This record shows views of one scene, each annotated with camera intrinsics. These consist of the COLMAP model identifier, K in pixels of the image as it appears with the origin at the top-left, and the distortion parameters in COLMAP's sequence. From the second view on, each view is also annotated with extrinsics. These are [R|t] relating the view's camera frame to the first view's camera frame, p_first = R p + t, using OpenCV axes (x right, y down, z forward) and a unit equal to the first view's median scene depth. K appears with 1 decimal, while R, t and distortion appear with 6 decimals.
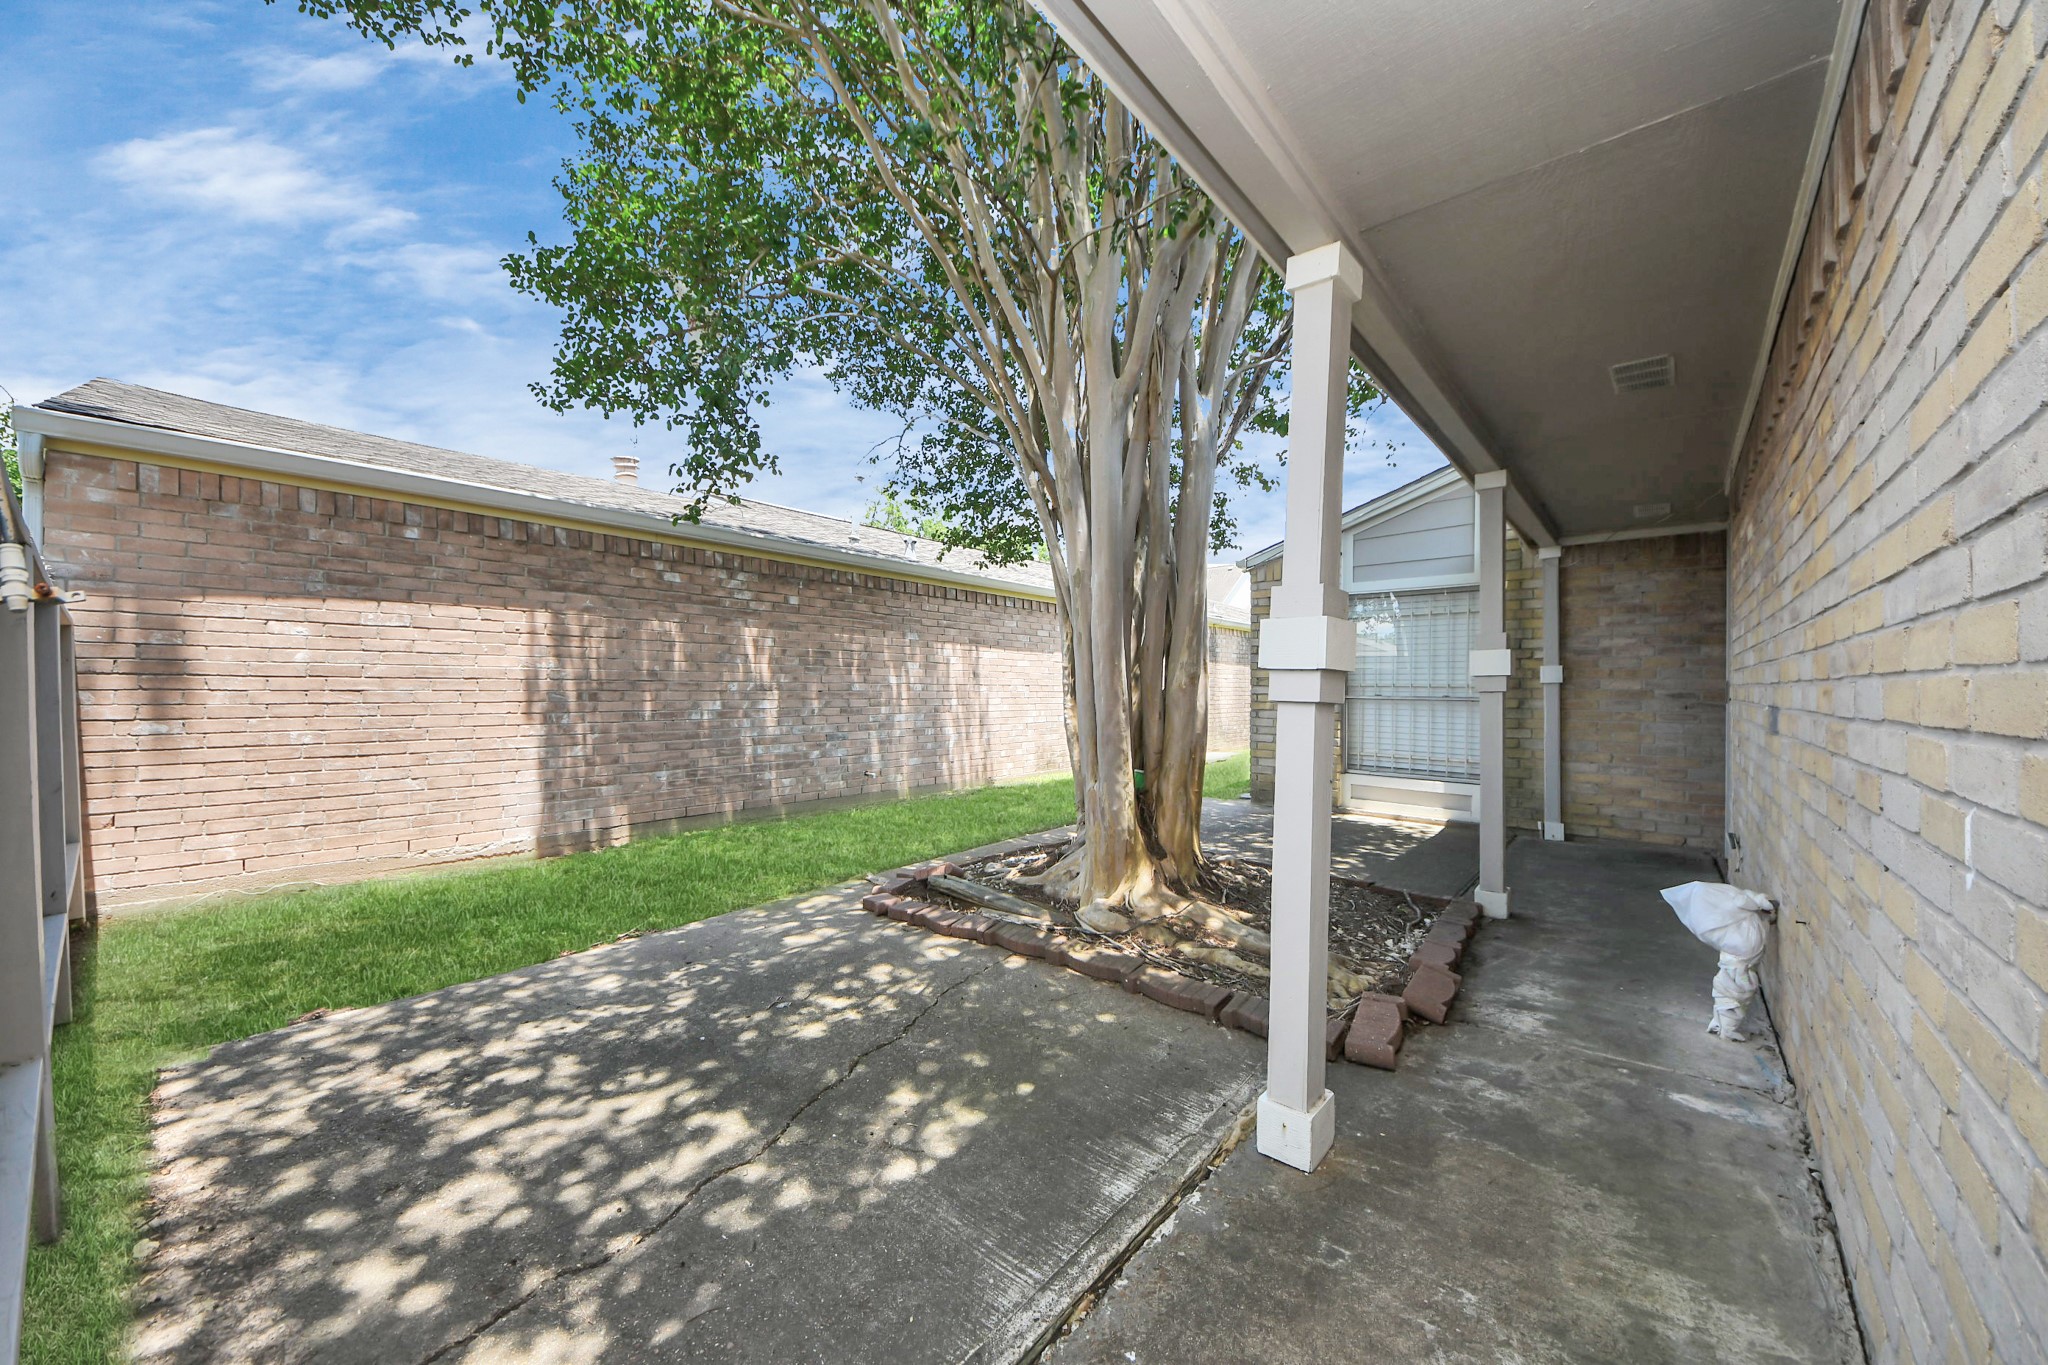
lens RADIAL K [[728.8, 0, 1020.5], [0, 728.8, 686.9], [0, 0, 1]] dist [0.046708, -0.027945]
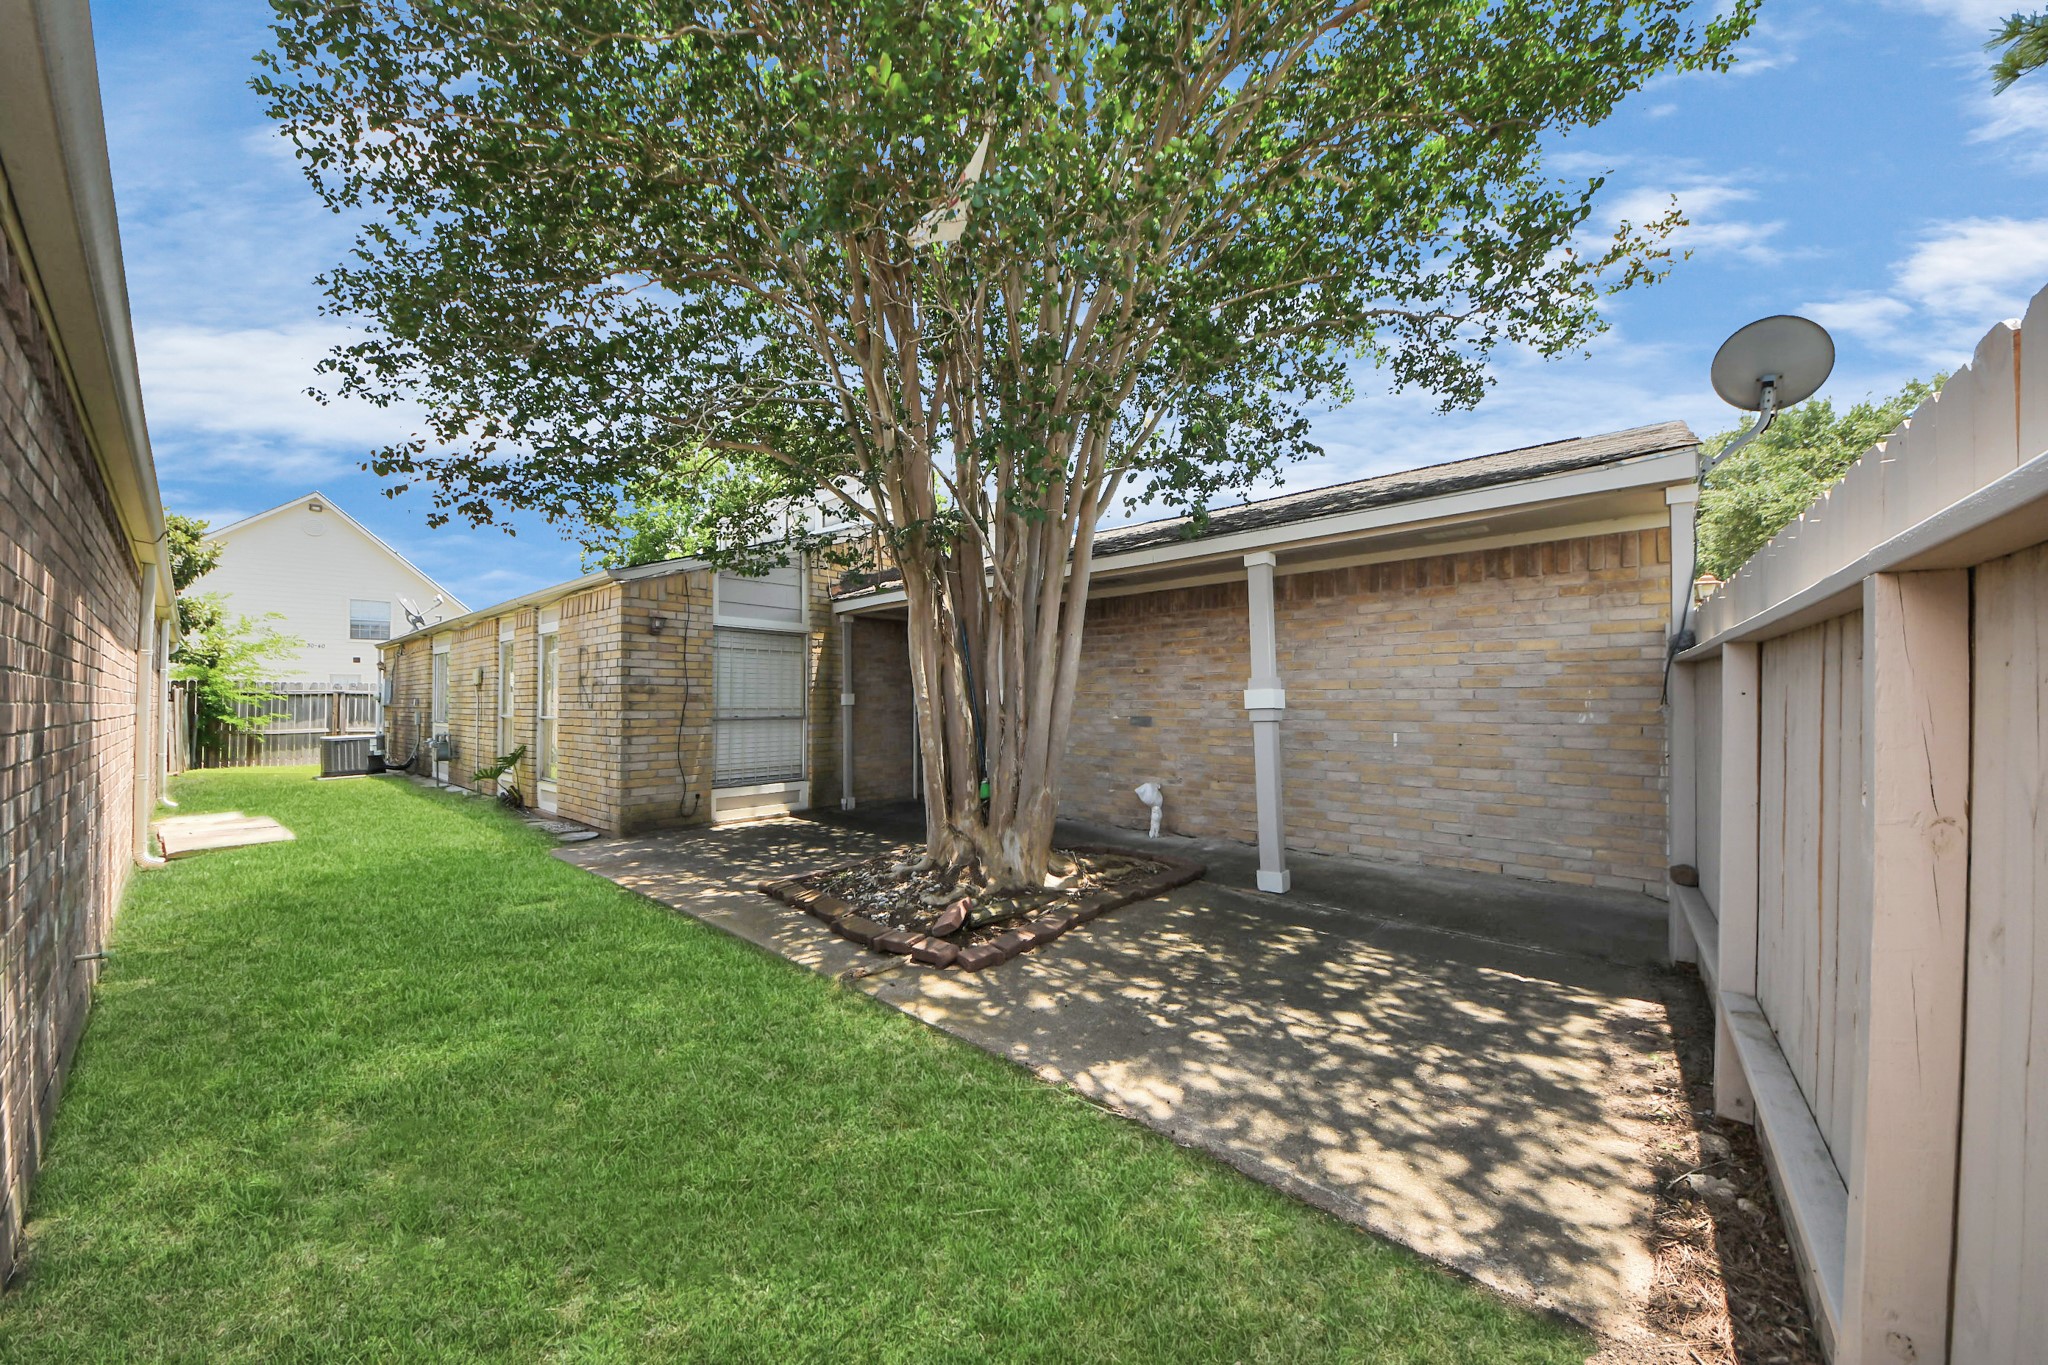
lens RADIAL K [[728.8, 0, 1020.5], [0, 728.8, 686.9], [0, 0, 1]] dist [0.046708, -0.027945]
pose [[-0.001118, 0.011685, 0.999931, -0.759794], [0.003437, 0.999926, -0.011681, -0.023263], [-0.999993, 0.003424, -0.001158, 0.642113]]
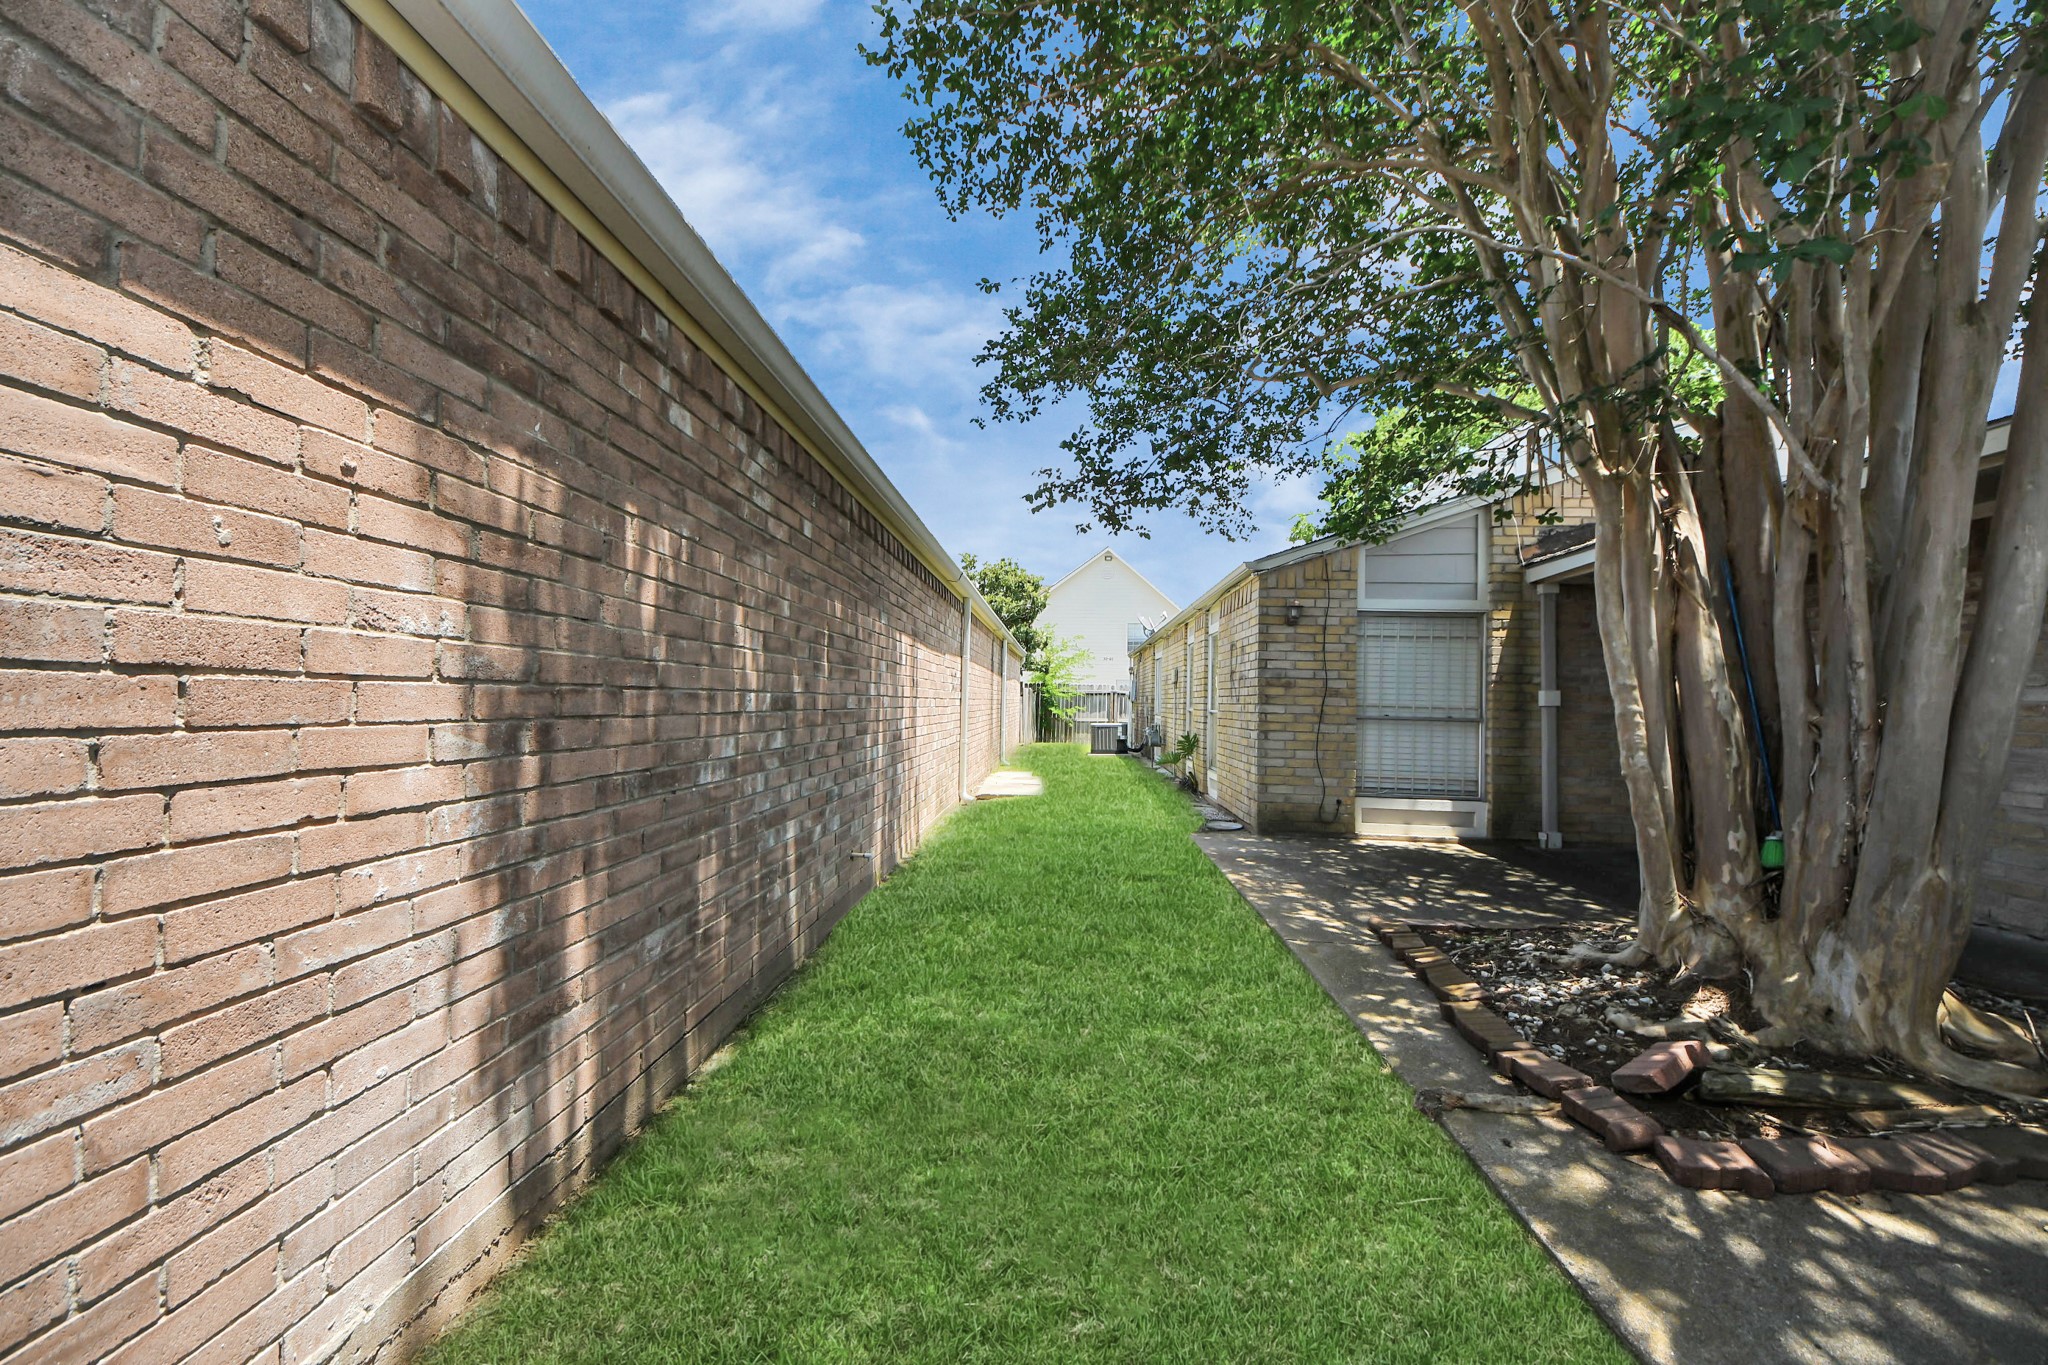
lens RADIAL K [[728.8, 0, 1020.5], [0, 728.8, 686.9], [0, 0, 1]] dist [0.046708, -0.027945]
pose [[0.789480, 0.020254, 0.613442, -0.581497], [-0.013221, 0.999785, -0.015994, -0.005479], [-0.613634, 0.004517, 0.789578, 0.602754]]
